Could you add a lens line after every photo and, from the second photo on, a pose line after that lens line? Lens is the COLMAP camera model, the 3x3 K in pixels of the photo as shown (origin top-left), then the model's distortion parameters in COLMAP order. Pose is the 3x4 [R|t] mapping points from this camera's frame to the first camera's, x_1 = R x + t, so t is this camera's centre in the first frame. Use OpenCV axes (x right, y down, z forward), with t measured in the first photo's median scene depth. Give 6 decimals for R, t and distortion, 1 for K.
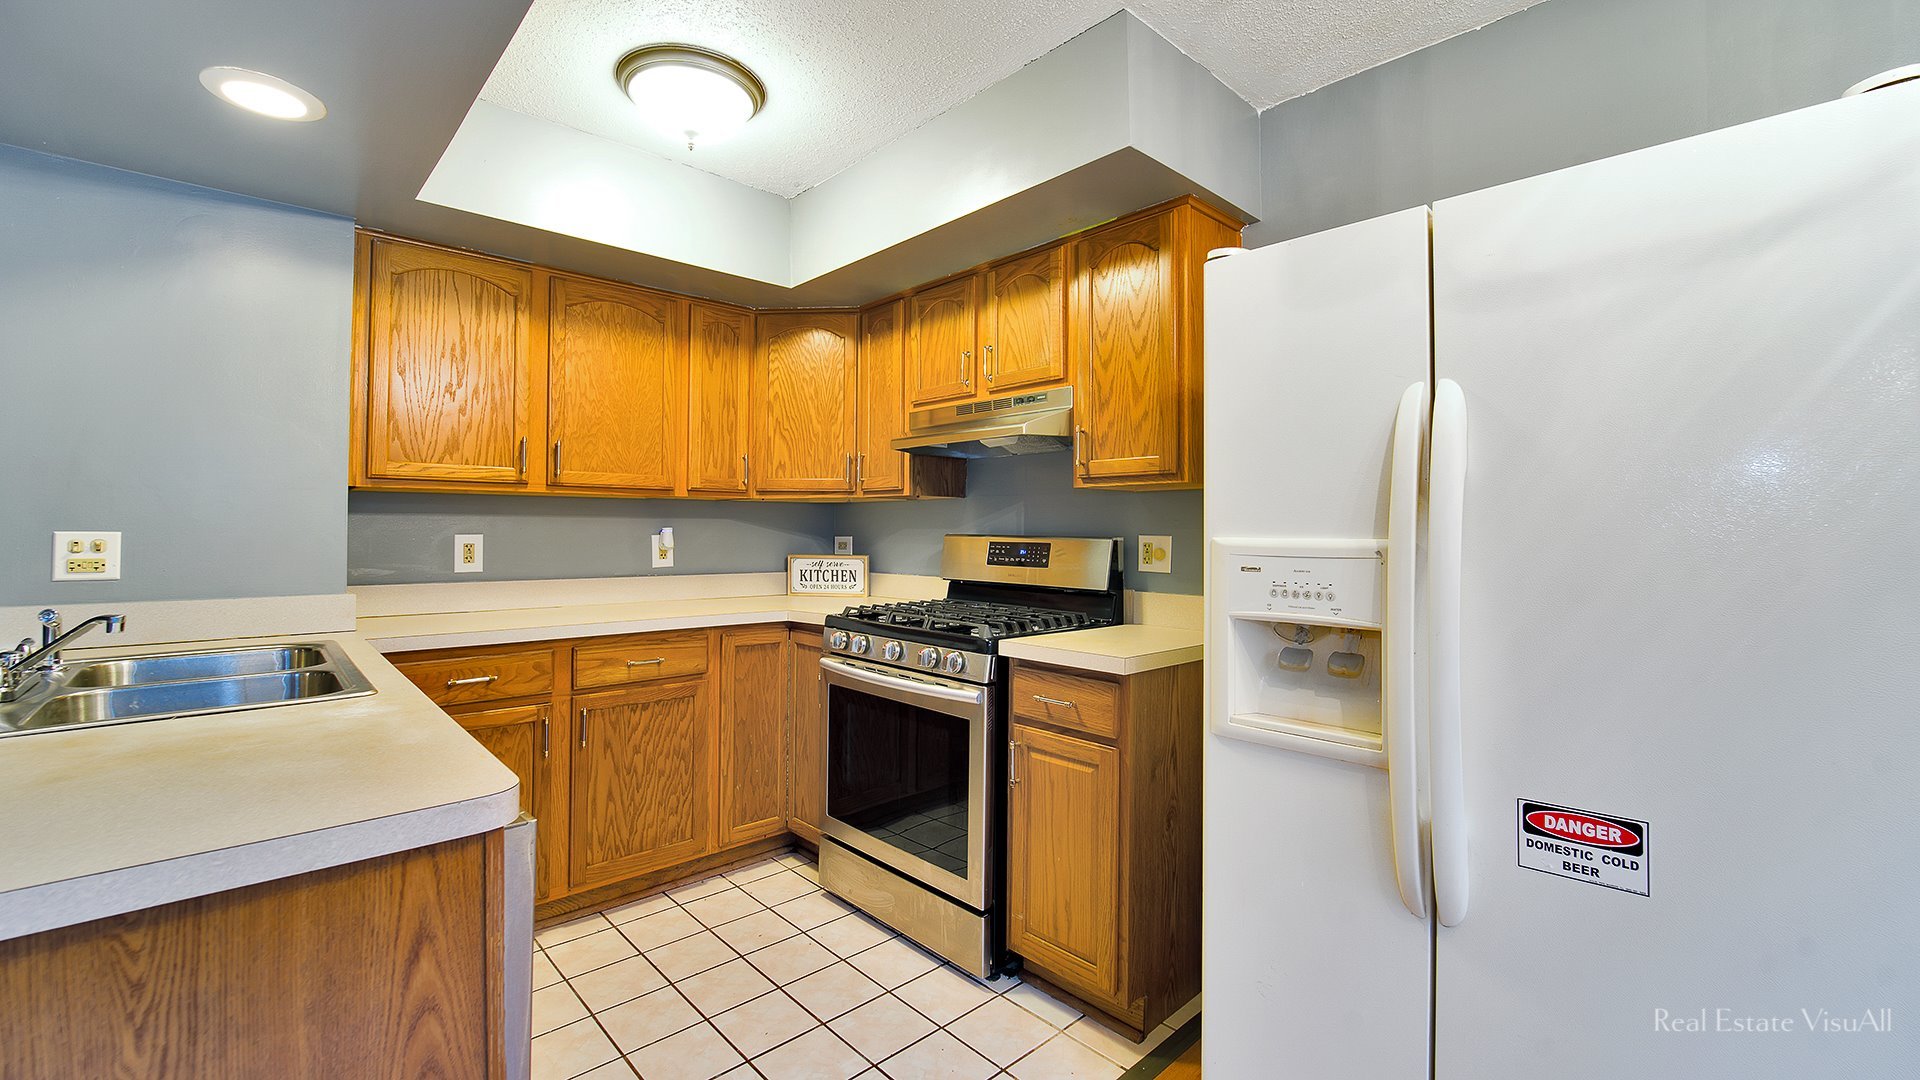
lens RADIAL K [[781.4, 0, 950.9], [0, 781.4, 524.5], [0, 0, 1]] dist [-0.026839, 0.000008]
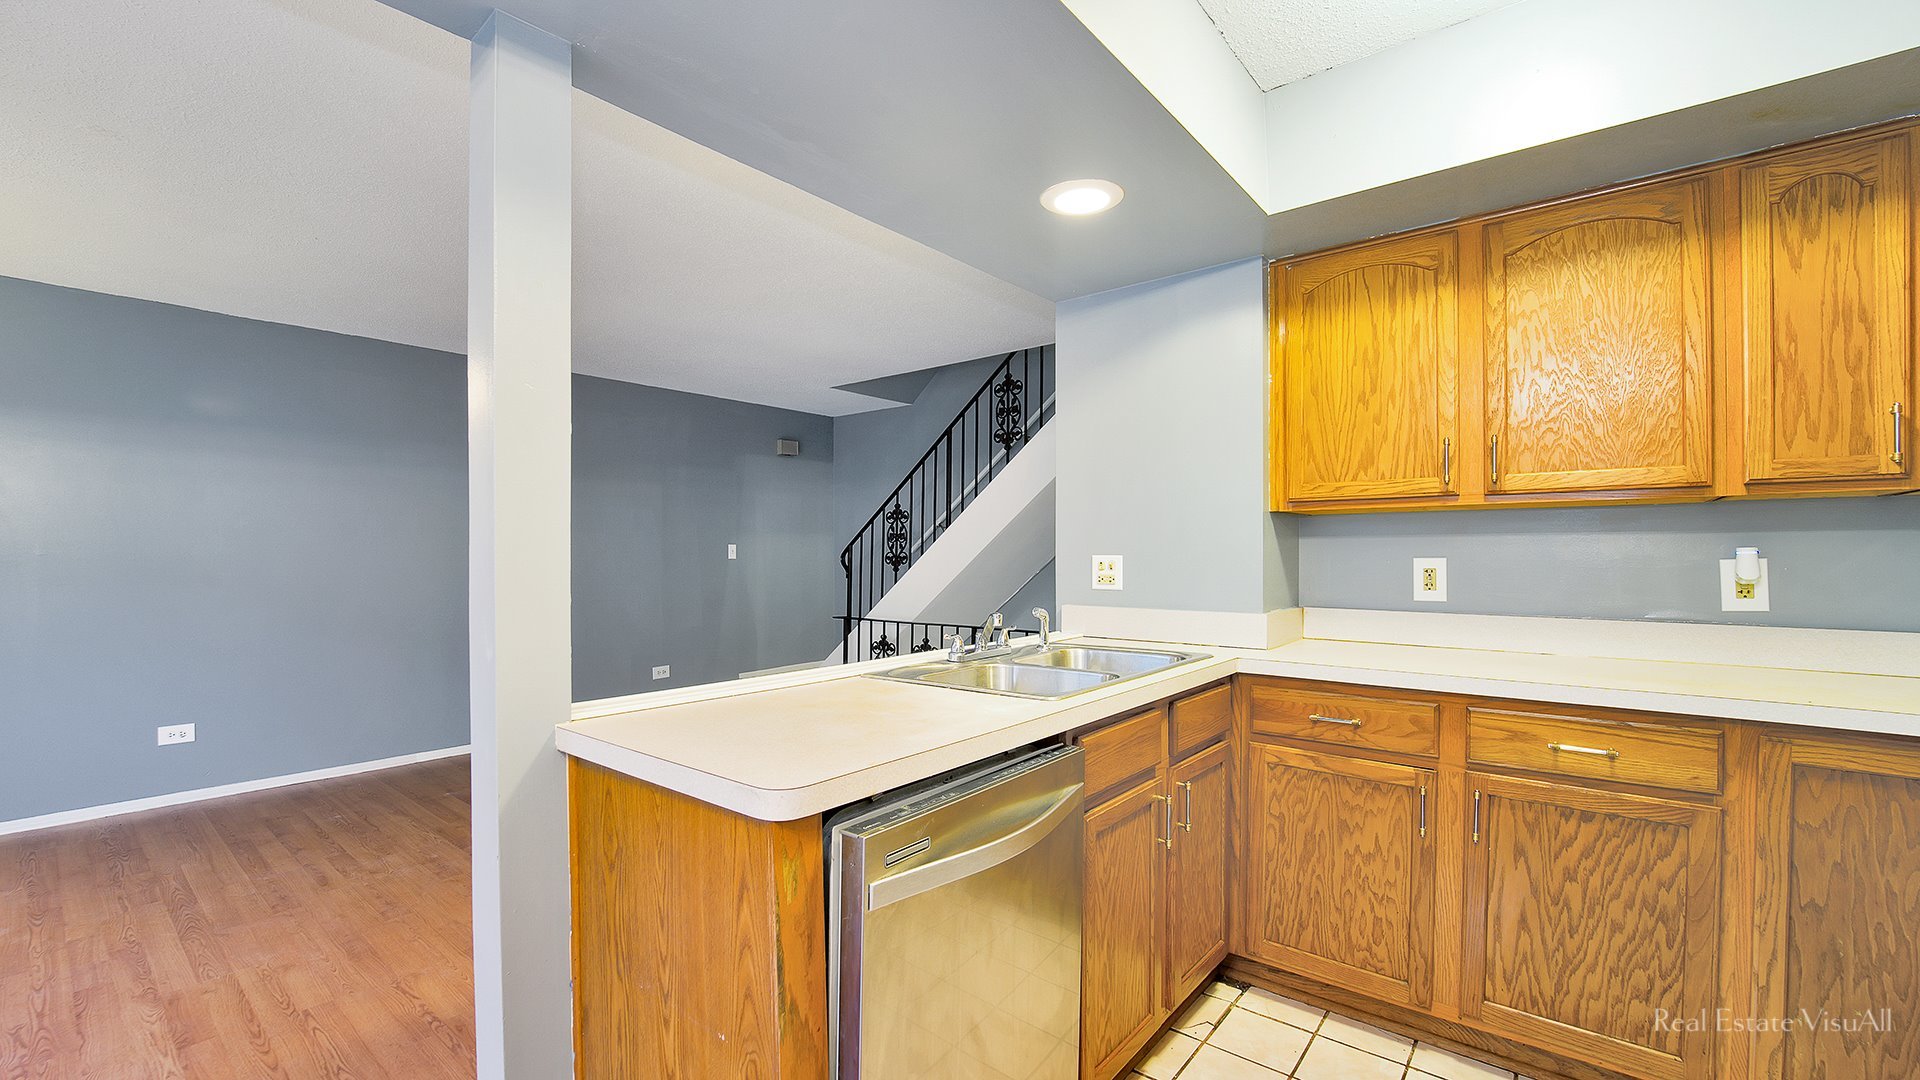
lens RADIAL K [[781.4, 0, 951.8], [0, 781.4, 560.9], [0, 0, 1]] dist [-0.026839, 0.000008]
pose [[0.121810, 0.006443, -0.992532, 0.193655], [0.011717, 0.999900, 0.007928, 0.003489], [0.992484, -0.012595, 0.121723, 0.388783]]
